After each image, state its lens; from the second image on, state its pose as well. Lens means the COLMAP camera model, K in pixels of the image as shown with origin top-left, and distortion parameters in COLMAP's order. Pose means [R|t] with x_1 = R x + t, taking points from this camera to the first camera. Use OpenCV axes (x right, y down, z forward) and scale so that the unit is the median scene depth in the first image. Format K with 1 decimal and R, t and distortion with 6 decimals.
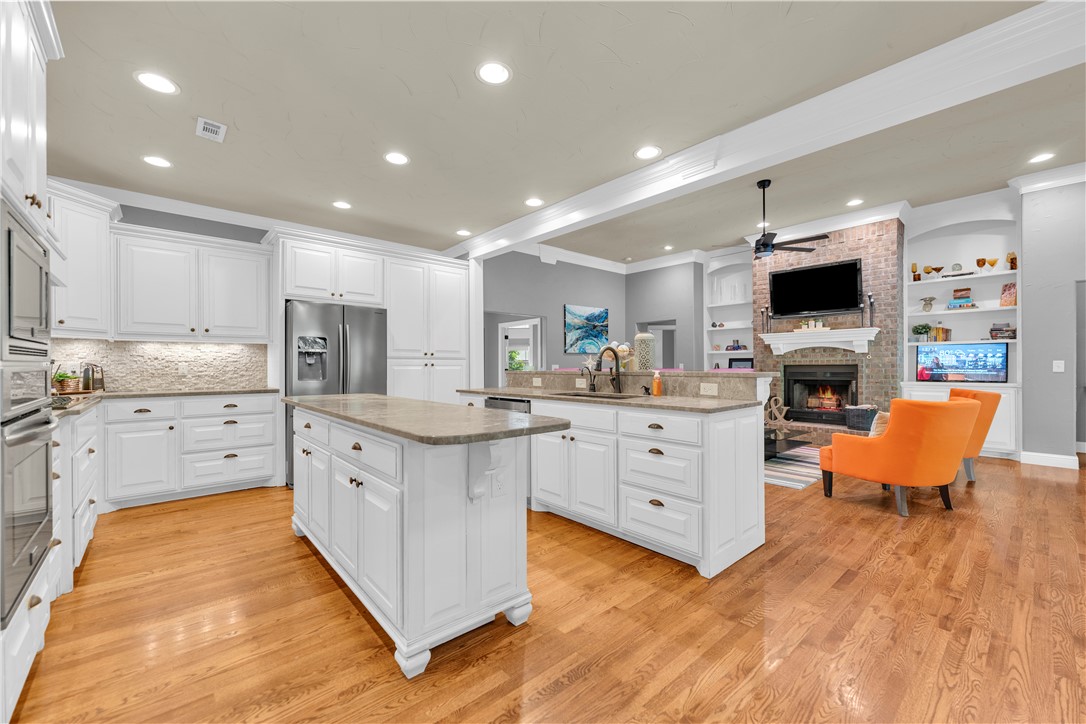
lens RADIAL K [[441.4, 0, 544.2], [0, 441.4, 365.3], [0, 0, 1]] dist [0.001924, 0.000522]
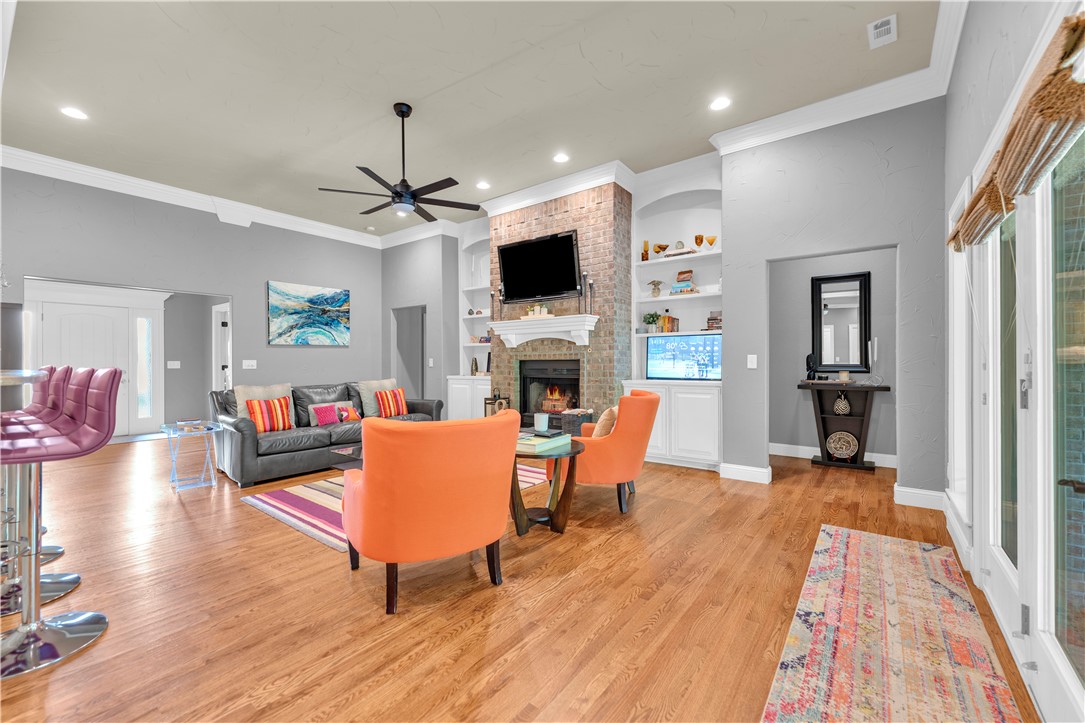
lens RADIAL K [[441.0, 0, 547.8], [0, 441.0, 364.1], [0, 0, 1]] dist [0.001924, 0.000522]
pose [[0.980648, -0.003238, 0.195751, 0.546805], [0.001219, 0.999945, 0.010435, -0.001775], [-0.195774, -0.009994, 0.980598, 0.224362]]
